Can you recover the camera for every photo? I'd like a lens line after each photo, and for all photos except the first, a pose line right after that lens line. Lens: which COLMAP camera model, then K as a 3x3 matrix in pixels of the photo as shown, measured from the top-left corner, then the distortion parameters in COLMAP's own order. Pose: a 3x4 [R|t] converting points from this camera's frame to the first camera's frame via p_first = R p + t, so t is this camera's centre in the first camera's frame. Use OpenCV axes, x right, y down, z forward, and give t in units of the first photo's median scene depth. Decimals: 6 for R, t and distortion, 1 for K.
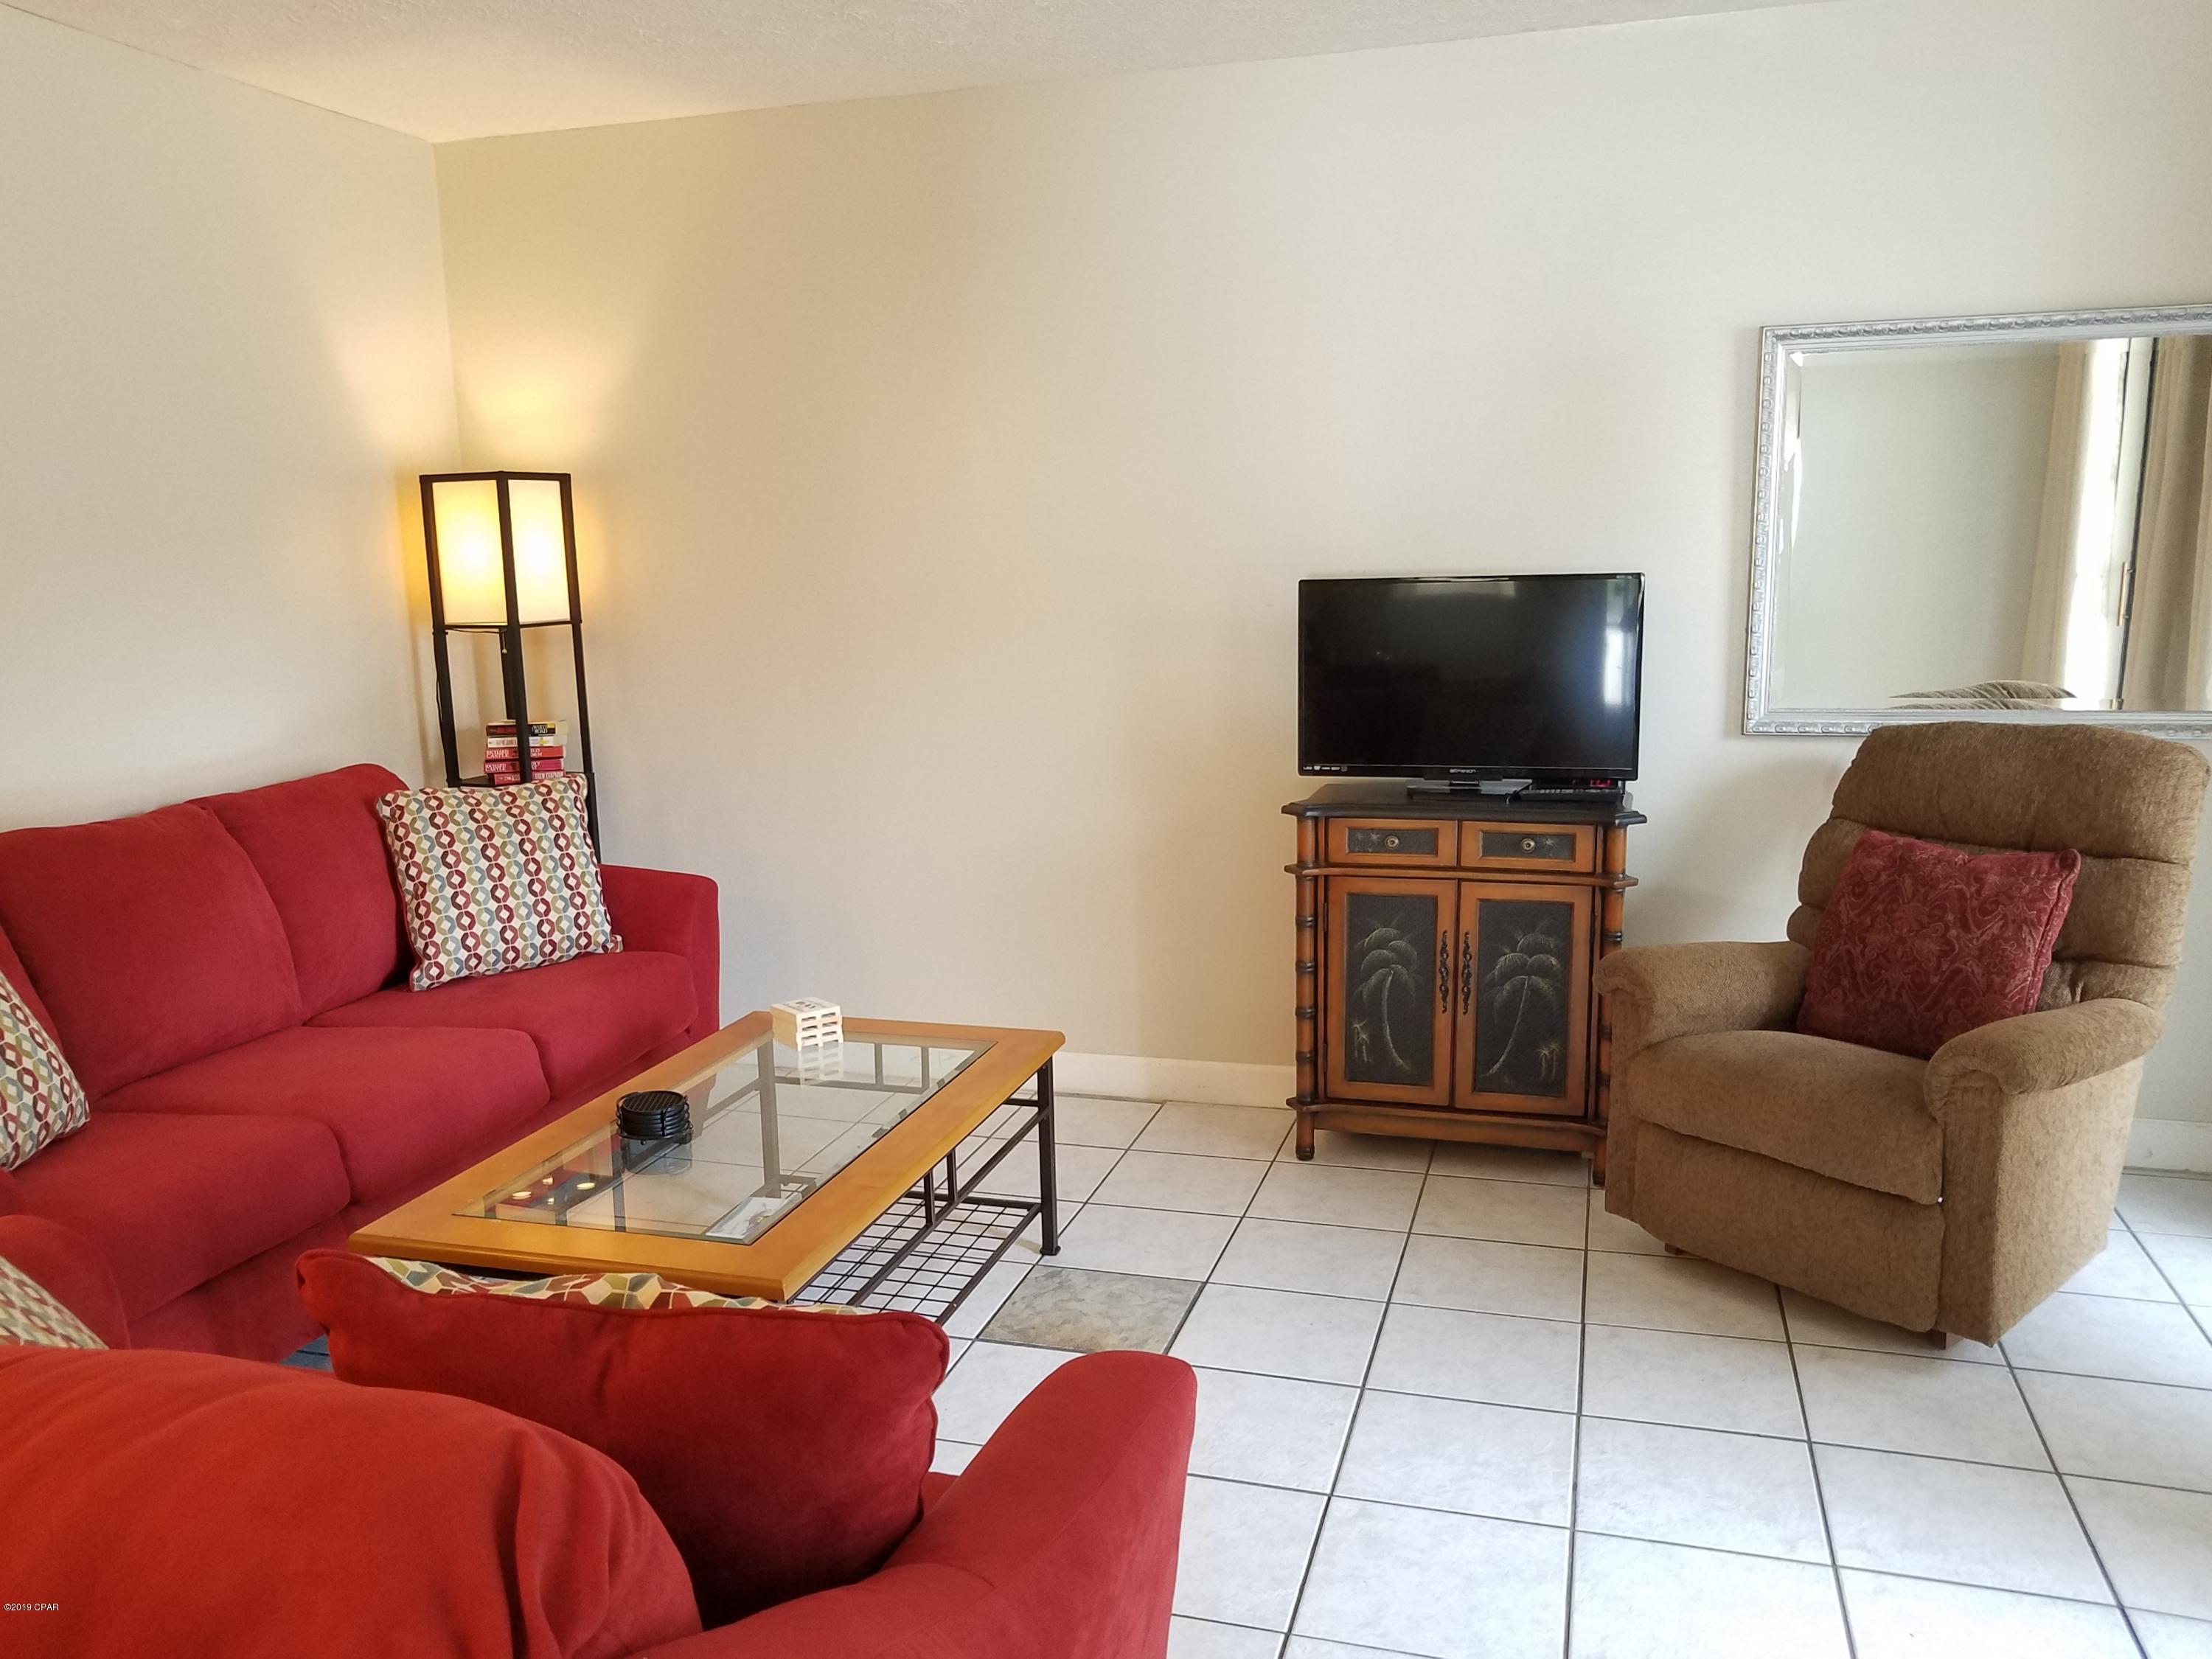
lens RADIAL K [[1731.1, 0, 1106.0], [0, 1731.1, 838.6], [0, 0, 1]] dist [-0.026968, 0.030671]
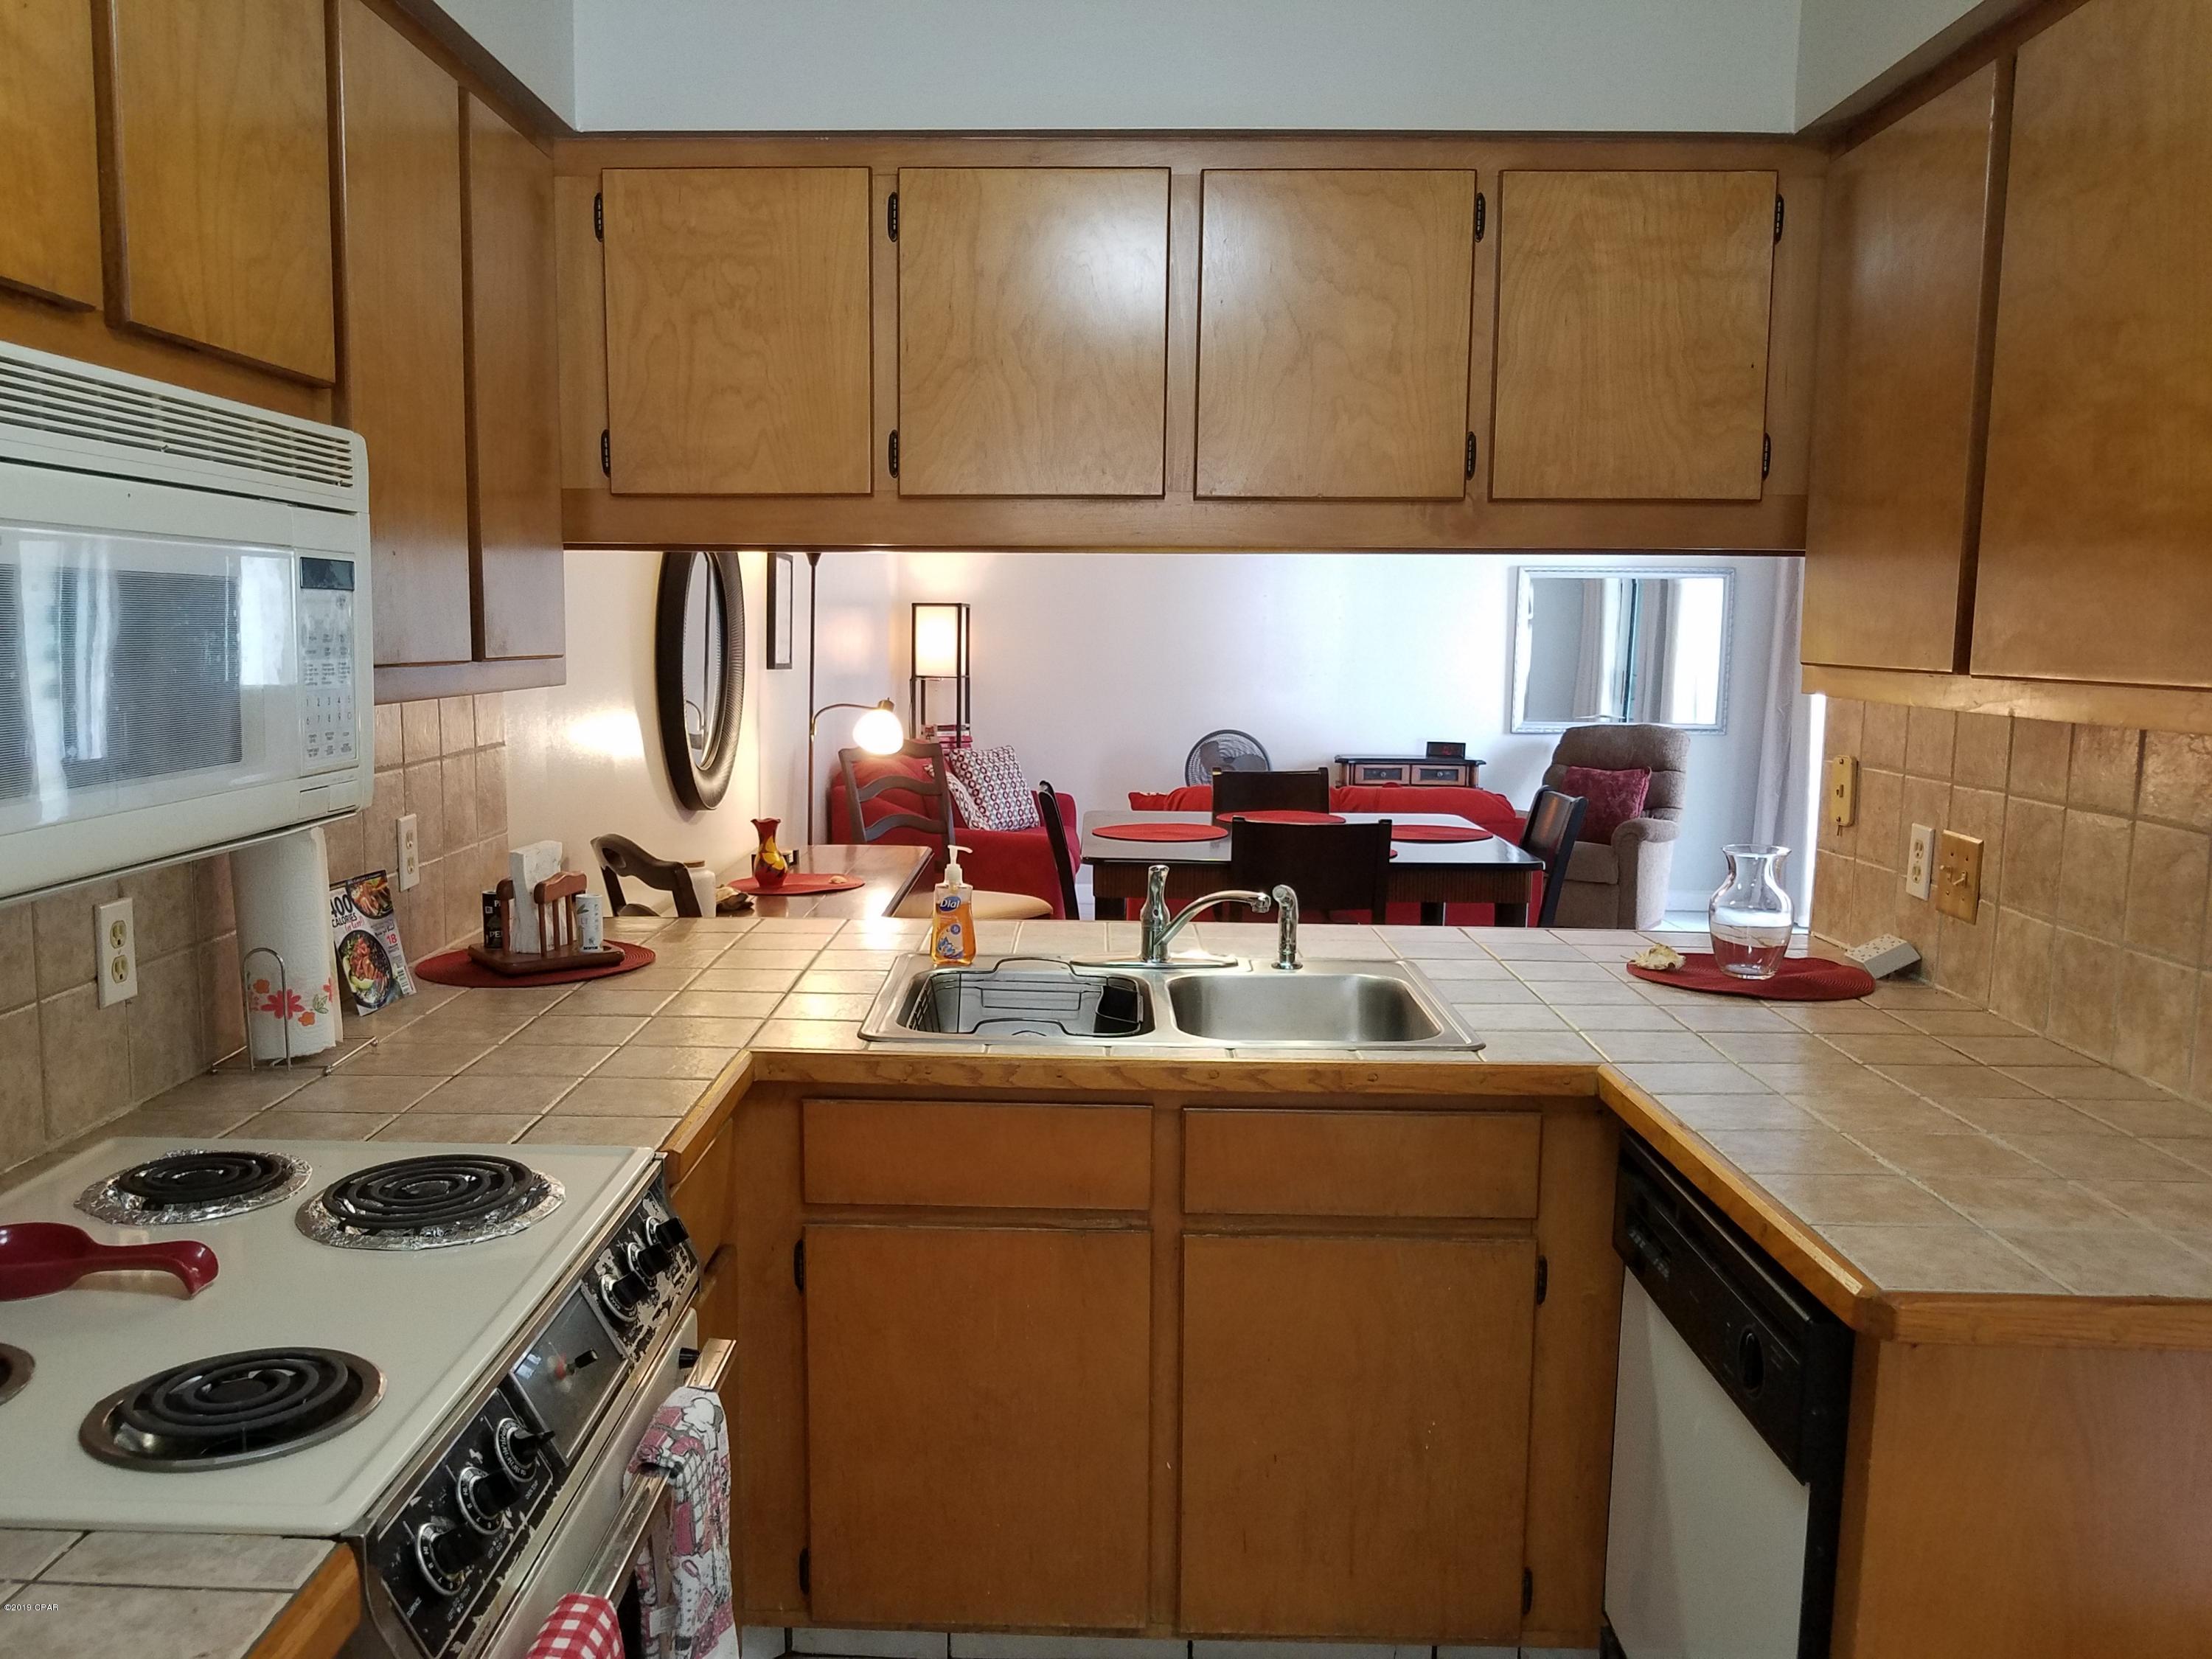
lens RADIAL K [[1731.1, 0, 1093.4], [0, 1731.1, 825.3], [0, 0, 1]] dist [-0.026968, 0.030671]
pose [[0.962906, -0.000133, 0.269837, -0.844615], [0.020359, 0.997185, -0.072159, 0.231959], [-0.269068, 0.074976, 0.960198, -1.138604]]
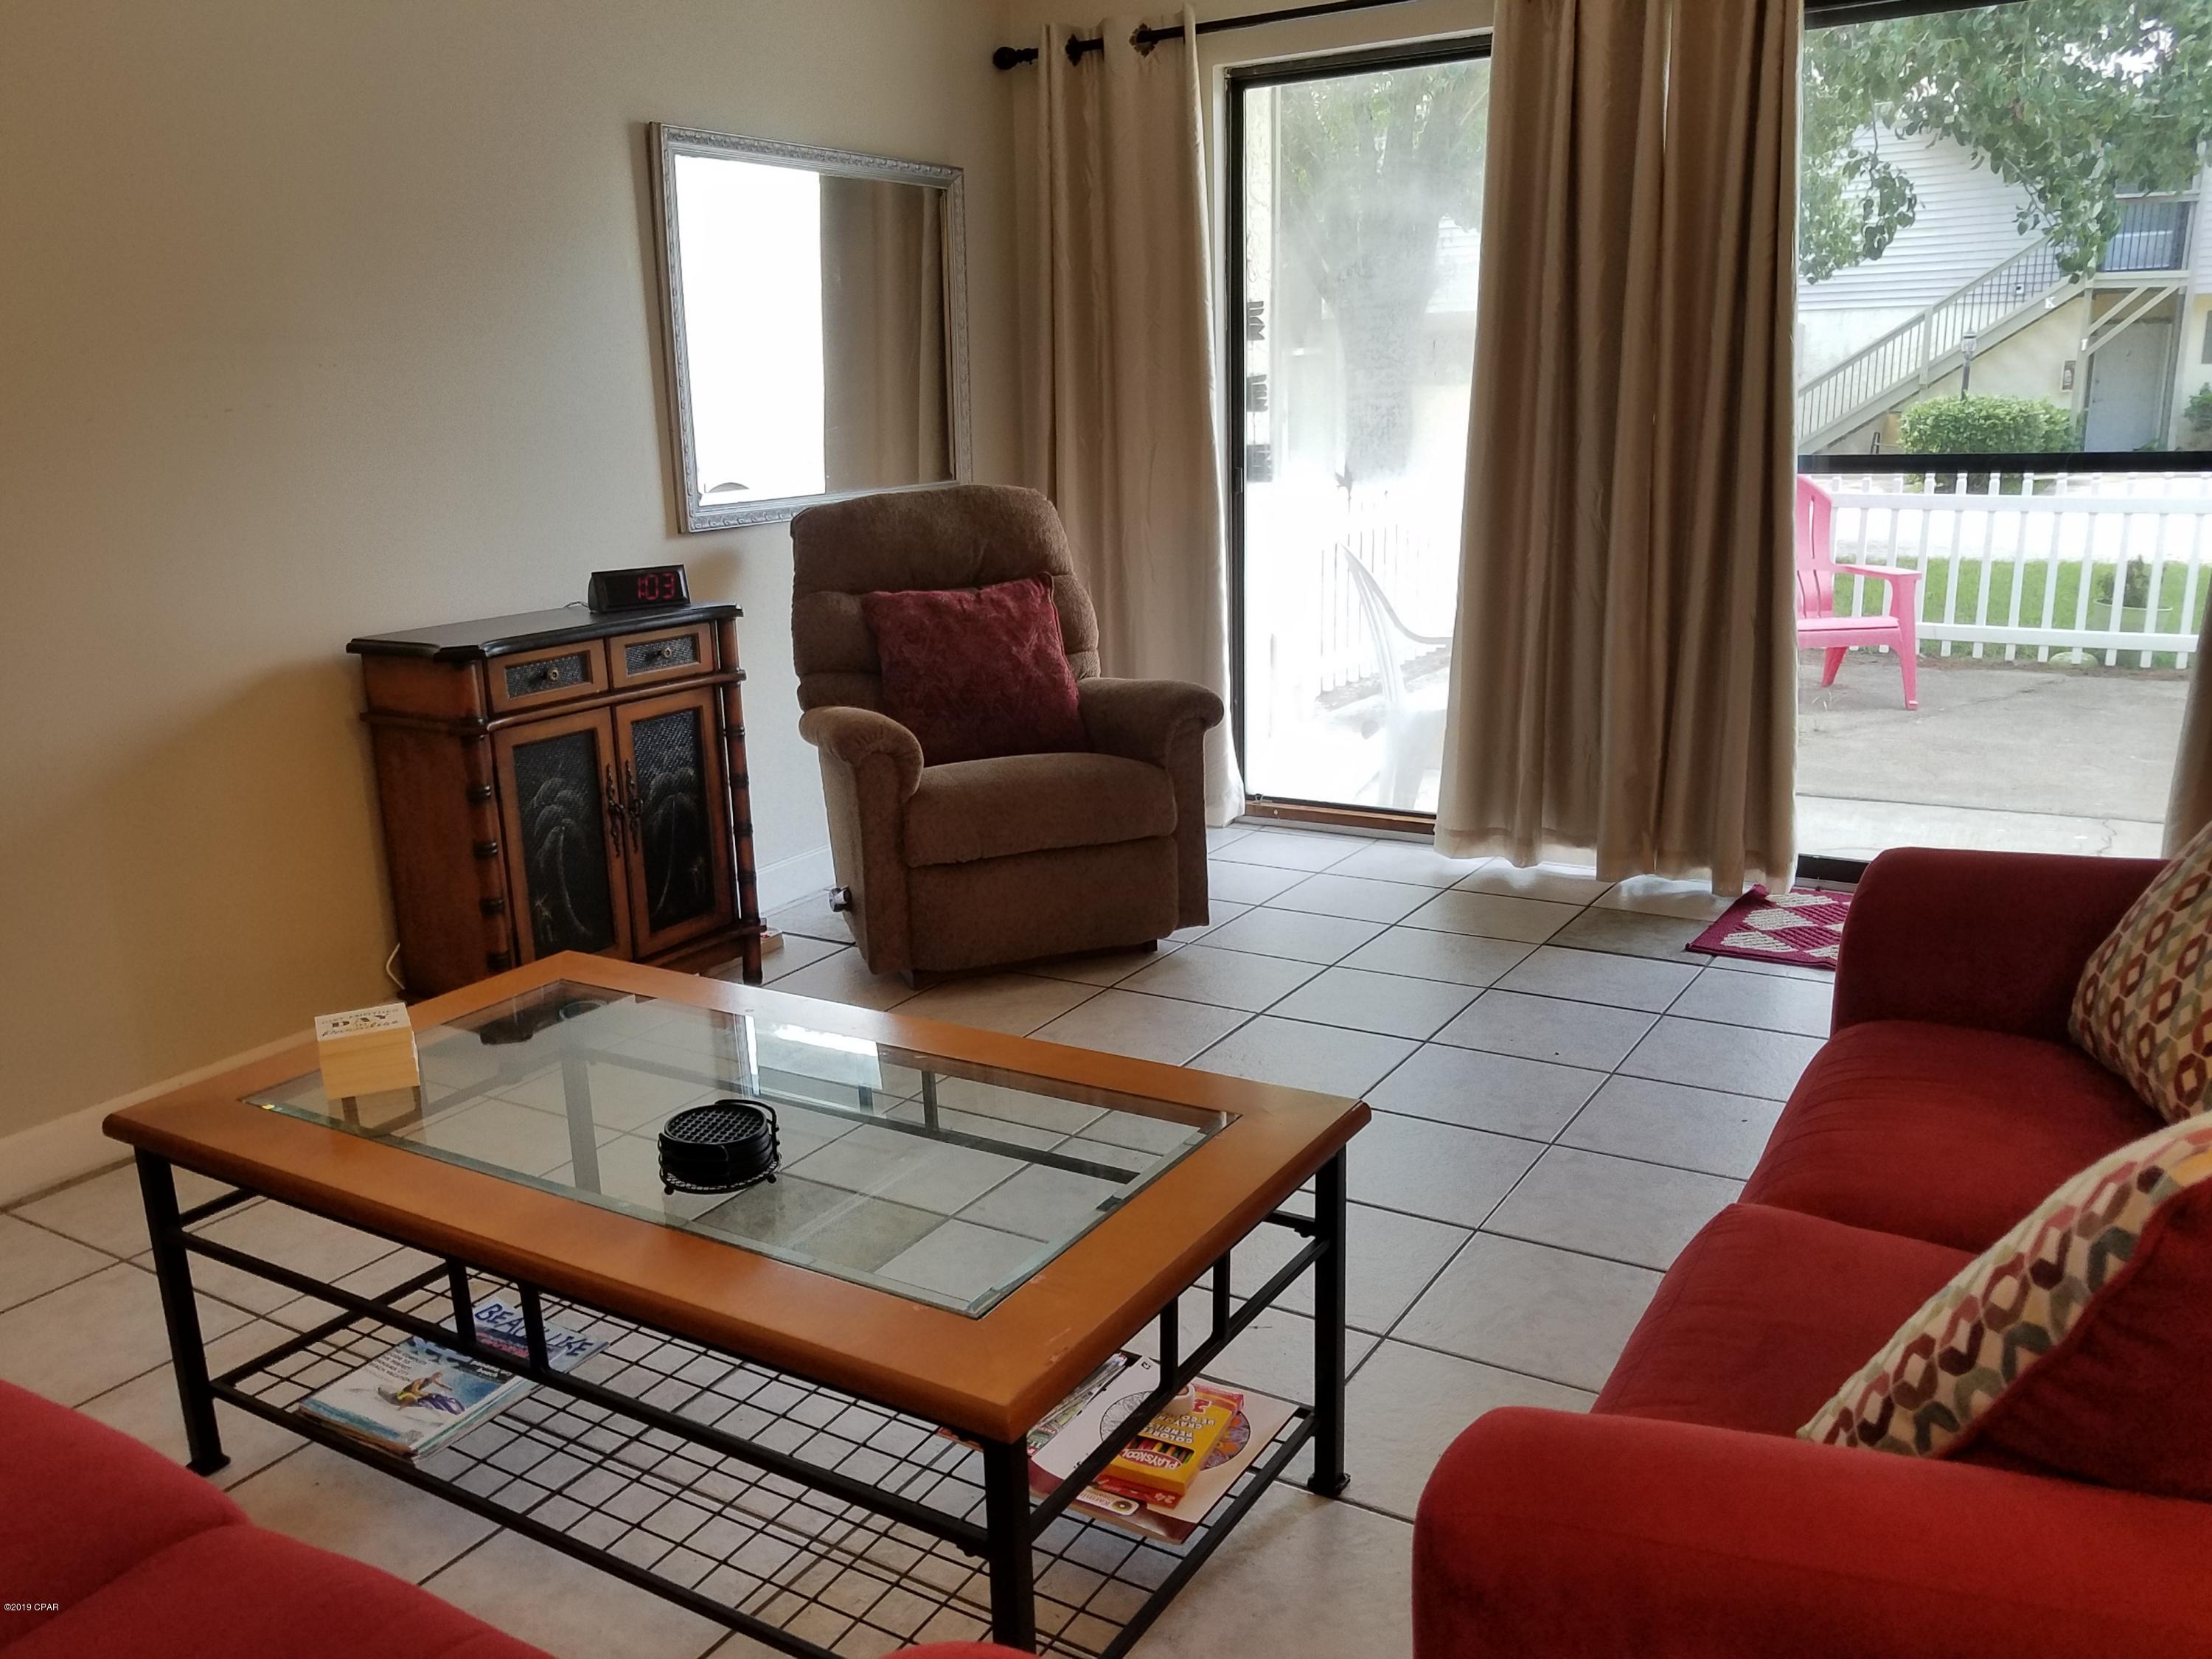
lens RADIAL K [[1731.1, 0, 1103.2], [0, 1731.1, 830.5], [0, 0, 1]] dist [-0.026968, 0.030671]
pose [[0.281992, -0.217623, 0.934409, -0.572893], [0.202742, 0.965457, 0.163669, -0.007965], [-0.937751, 0.143290, 0.316373, 0.487789]]
